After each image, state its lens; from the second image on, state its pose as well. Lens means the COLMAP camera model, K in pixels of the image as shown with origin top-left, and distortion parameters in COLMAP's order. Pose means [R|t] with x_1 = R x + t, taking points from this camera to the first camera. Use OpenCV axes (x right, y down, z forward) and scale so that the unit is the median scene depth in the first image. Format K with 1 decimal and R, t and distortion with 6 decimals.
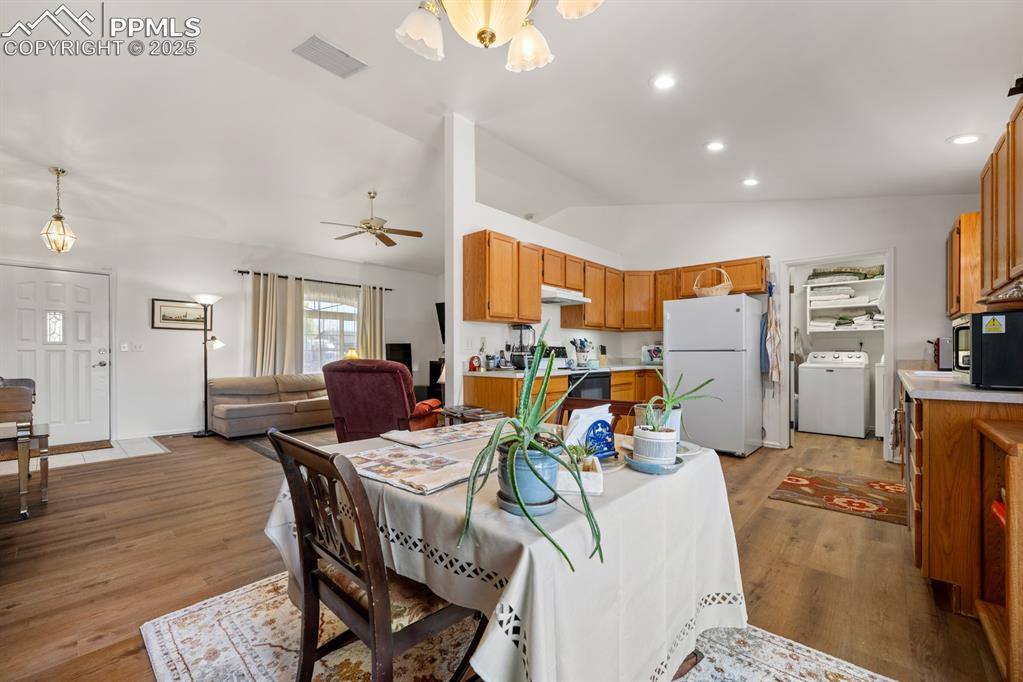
lens RADIAL K [[412.3, 0, 509.3], [0, 412.3, 349.6], [0, 0, 1]] dist [-0.003479, -0.000430]
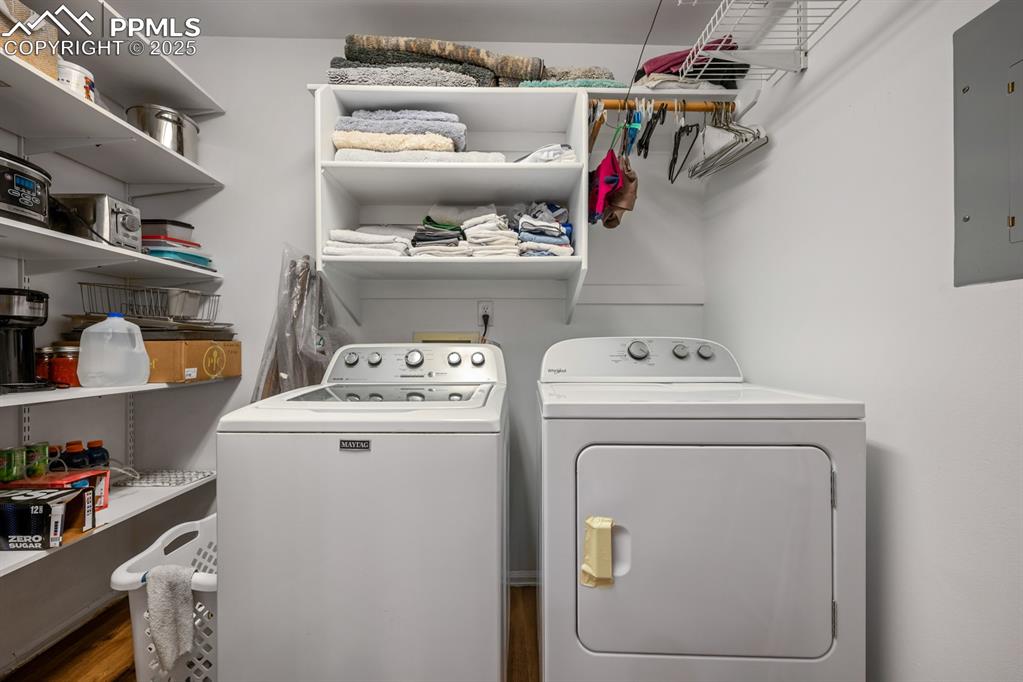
lens RADIAL K [[412.3, 0, 507.0], [0, 412.3, 347.8], [0, 0, 1]] dist [-0.003479, -0.000430]
pose [[0.727097, -0.001176, 0.686534, 0.654871], [0.000928, 0.999999, 0.000730, 0.007980], [-0.686534, 0.000106, 0.727098, 0.763828]]
